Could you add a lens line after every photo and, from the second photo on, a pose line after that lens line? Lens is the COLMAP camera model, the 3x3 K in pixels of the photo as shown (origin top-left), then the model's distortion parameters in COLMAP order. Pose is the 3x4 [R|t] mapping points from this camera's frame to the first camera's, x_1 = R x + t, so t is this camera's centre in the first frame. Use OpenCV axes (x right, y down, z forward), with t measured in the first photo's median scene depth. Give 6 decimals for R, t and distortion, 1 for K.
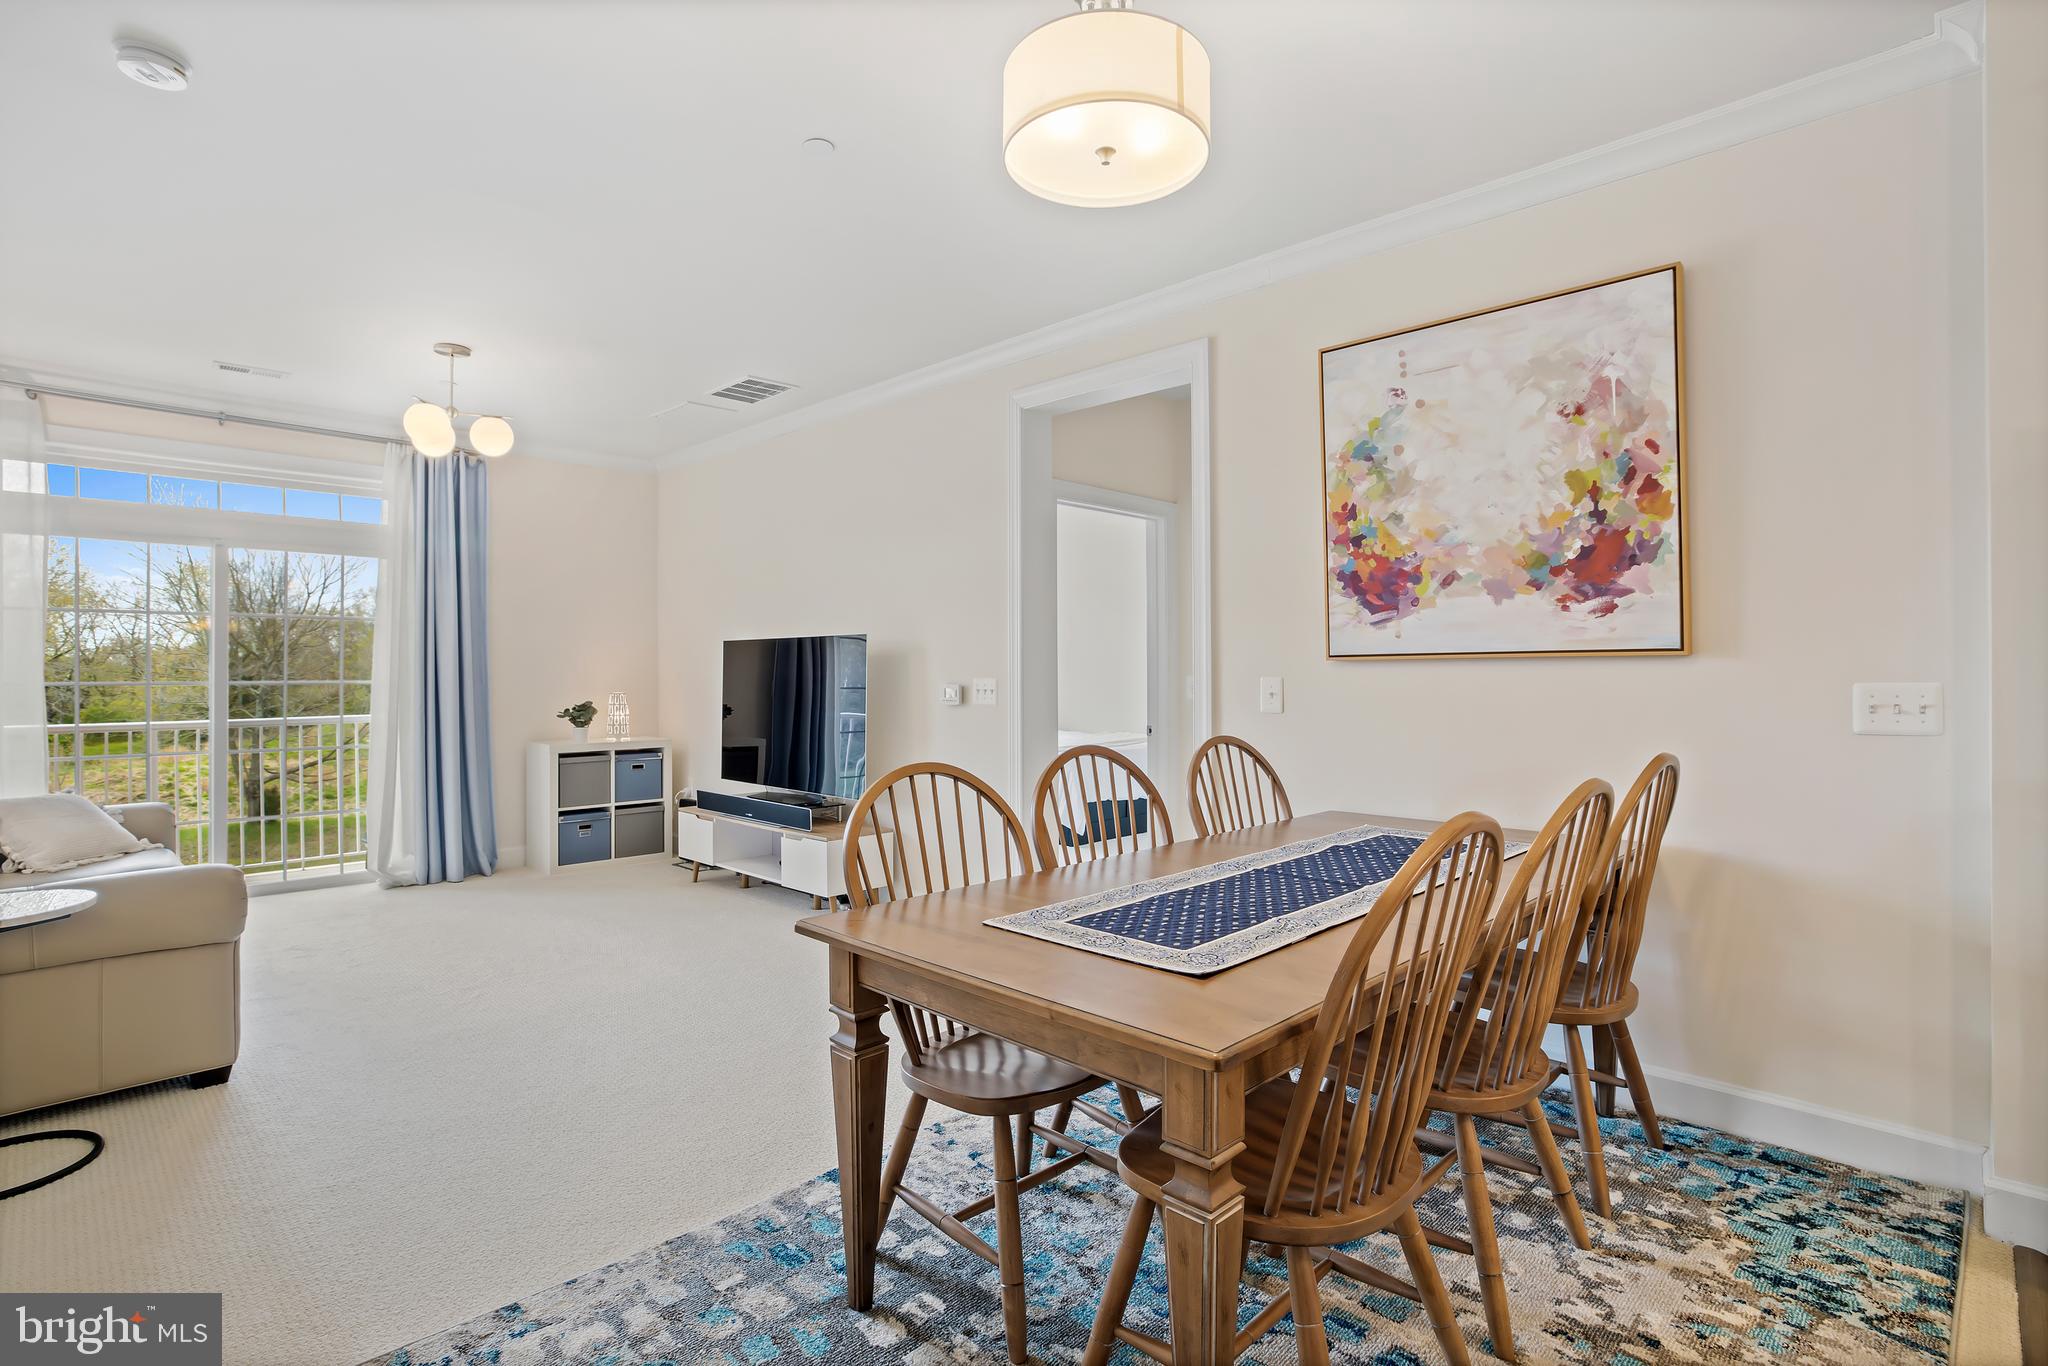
lens RADIAL K [[1013.5, 0, 1016.2], [0, 1013.5, 666.6], [0, 0, 1]] dist [-0.019876, 0.007804]
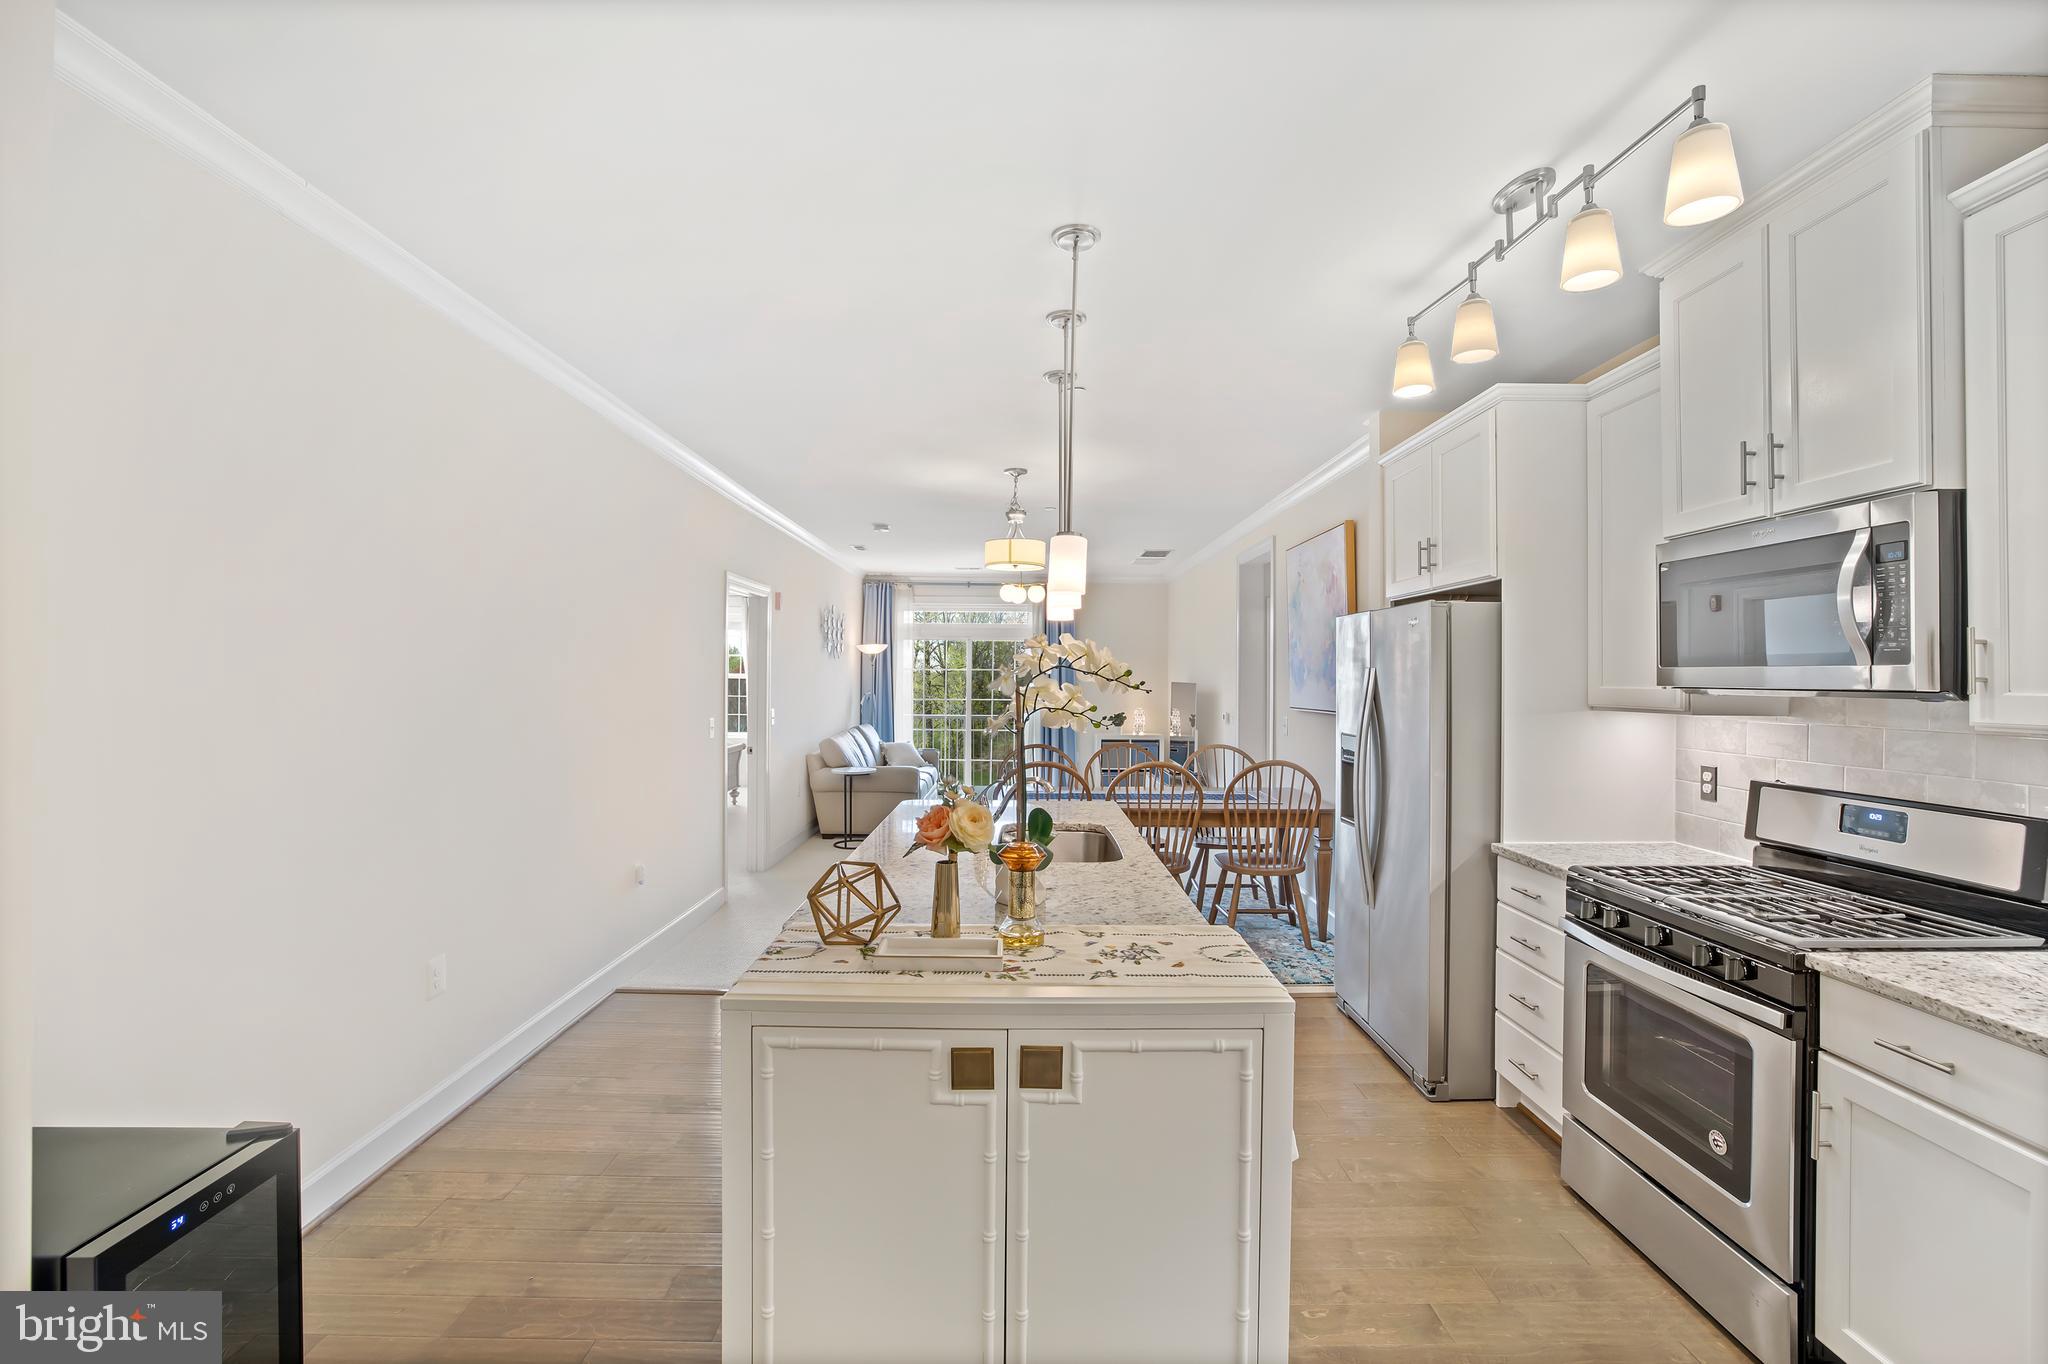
lens RADIAL K [[886.1, 0, 1011.2], [0, 886.1, 669.5], [0, 0, 1]] dist [-0.047613, 0.014697]
pose [[0.700924, -0.000282, -0.713236, 0.859317], [-0.002569, 0.999992, -0.002920, -0.057793], [0.713231, 0.003879, 0.700918, -0.423893]]
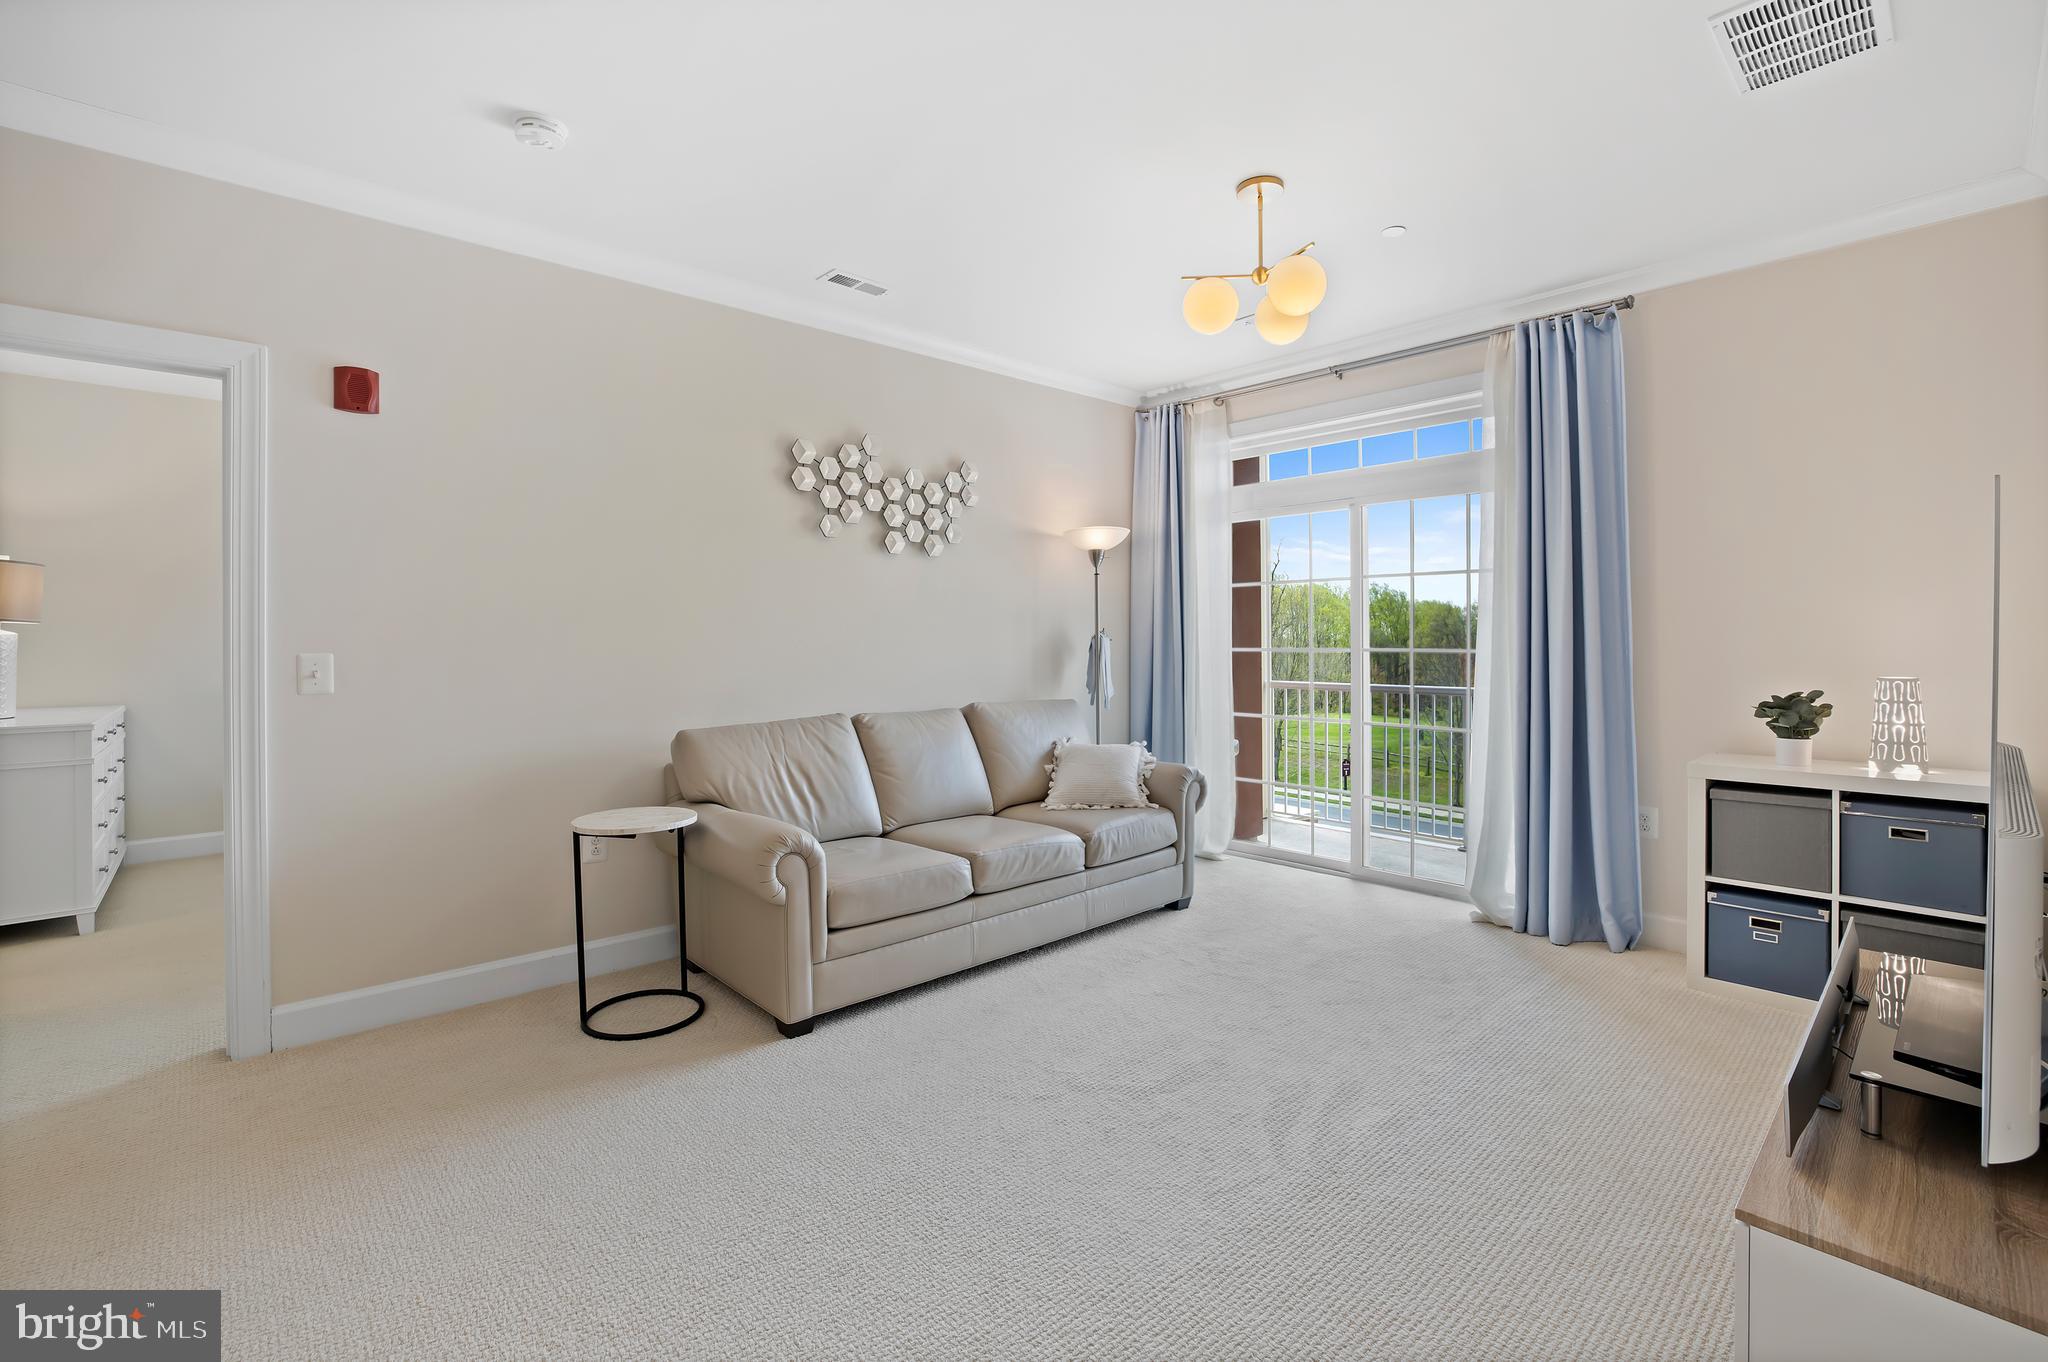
lens RADIAL K [[886.1, 0, 1026.9], [0, 886.1, 643.8], [0, 0, 1]] dist [-0.047613, 0.014697]
pose [[-0.023892, 0.003287, -0.999709, 0.054579], [0.010405, 0.999941, 0.003040, 0.005498], [0.999660, -0.010329, -0.023925, 0.853775]]
